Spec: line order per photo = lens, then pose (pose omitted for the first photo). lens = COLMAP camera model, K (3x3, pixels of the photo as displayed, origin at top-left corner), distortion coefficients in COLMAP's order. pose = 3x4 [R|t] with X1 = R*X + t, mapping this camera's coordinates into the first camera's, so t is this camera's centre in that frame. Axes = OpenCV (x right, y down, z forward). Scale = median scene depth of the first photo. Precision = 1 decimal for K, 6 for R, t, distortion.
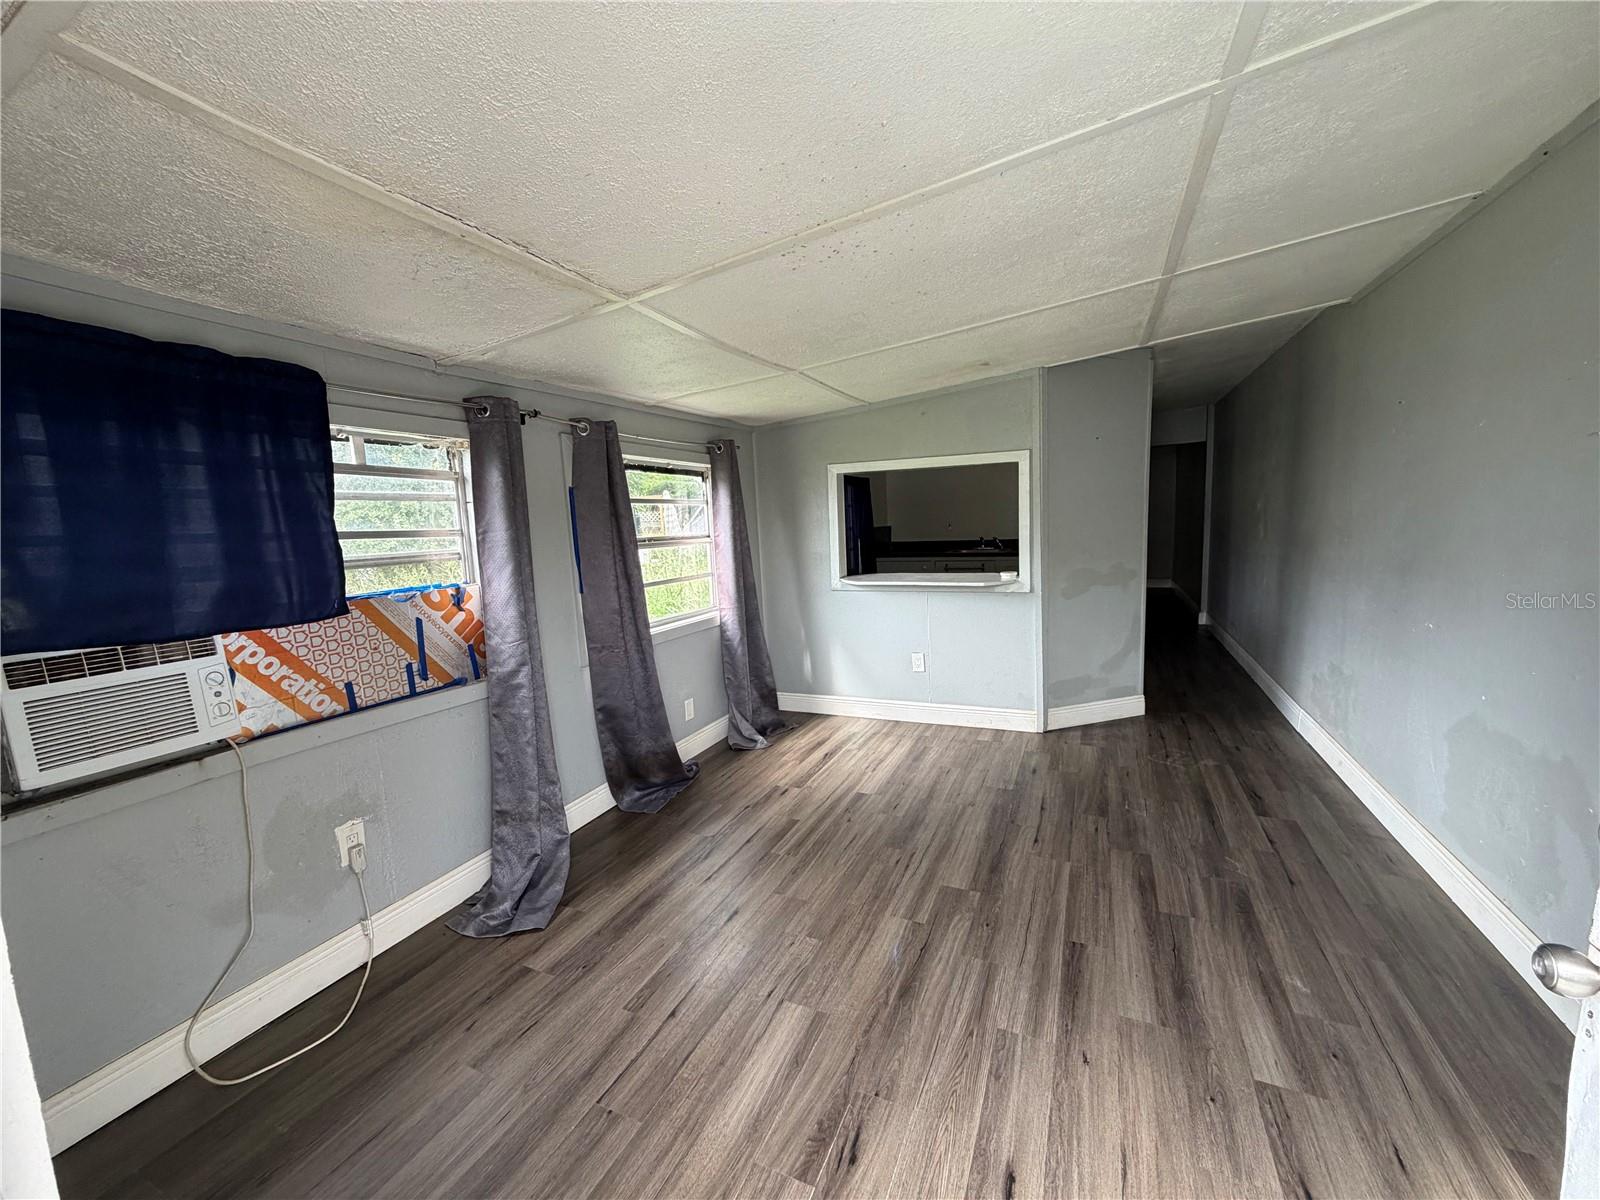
lens RADIAL K [[637.9, 0, 799.7], [0, 637.9, 592.8], [0, 0, 1]] dist [0.000824, 0.000361]
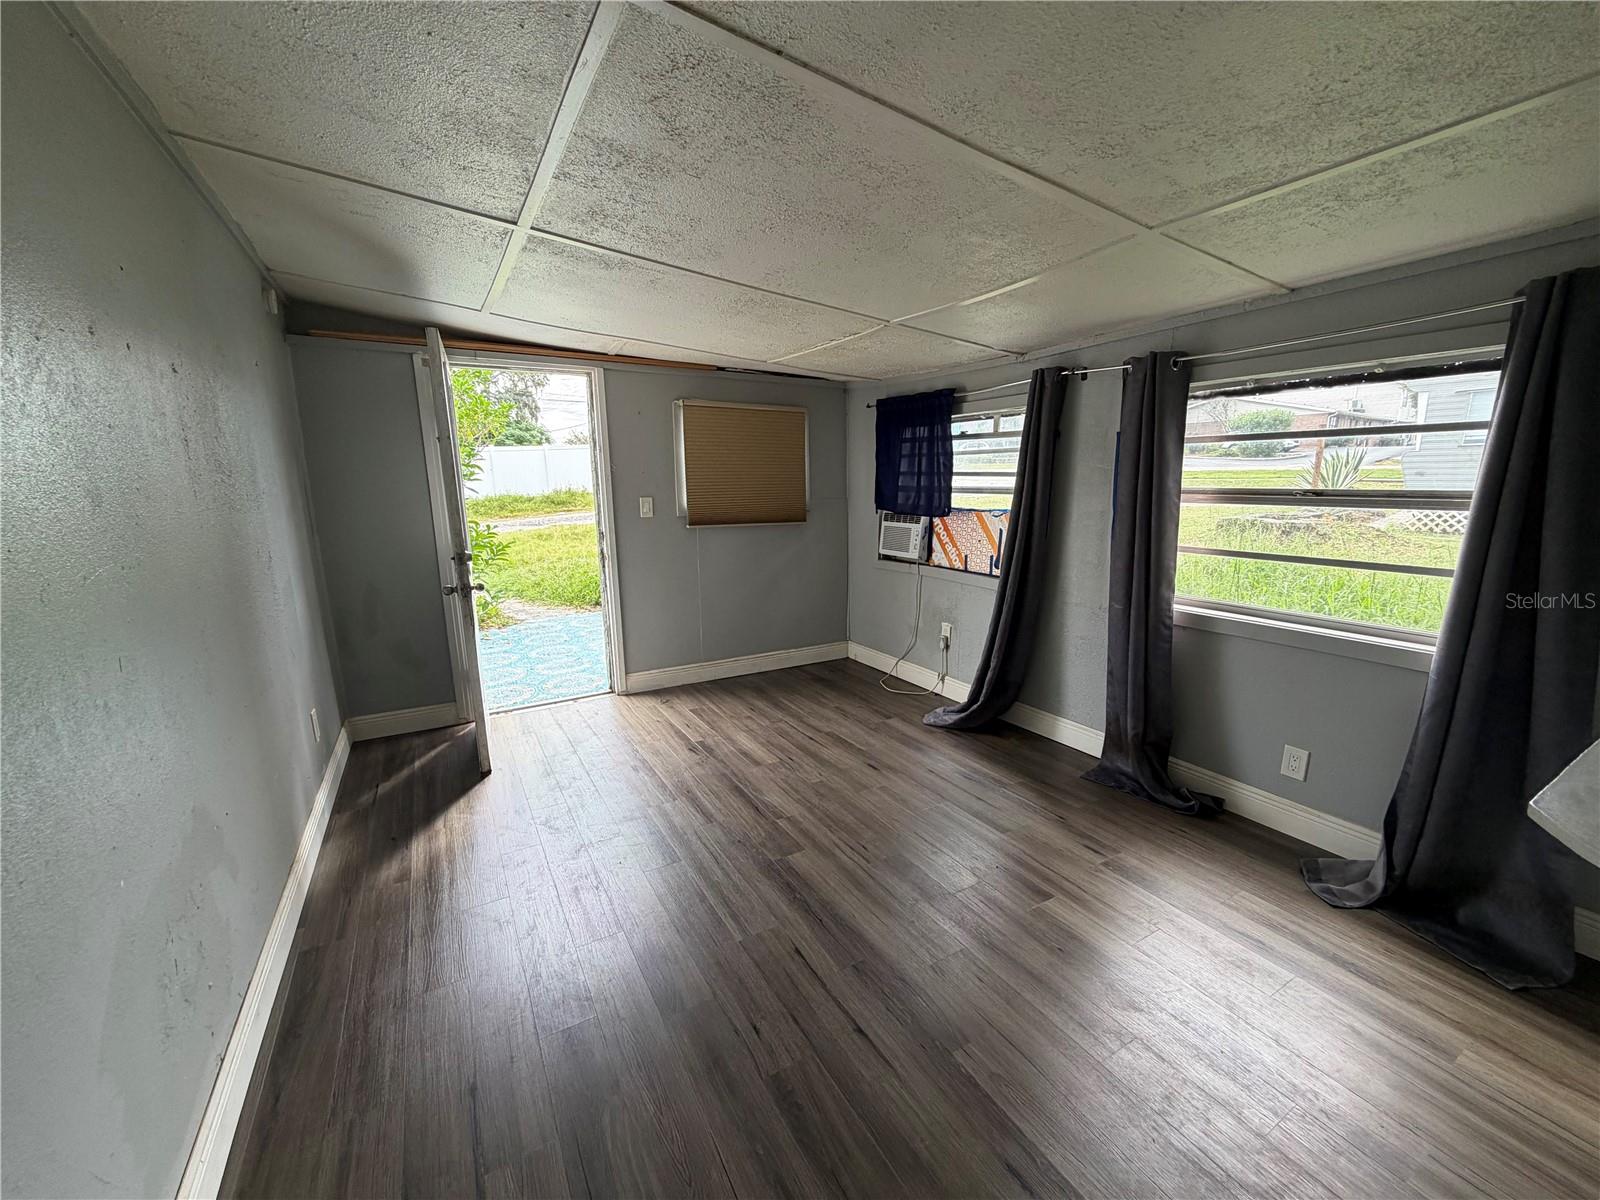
lens RADIAL K [[637.9, 0, 803.8], [0, 637.9, 613.6], [0, 0, 1]] dist [0.000824, 0.000361]
pose [[-0.564897, 0.223300, -0.794373, 1.100359], [-0.056842, 0.949871, 0.307432, -0.247493], [0.823201, 0.218821, -0.523887, 1.677615]]
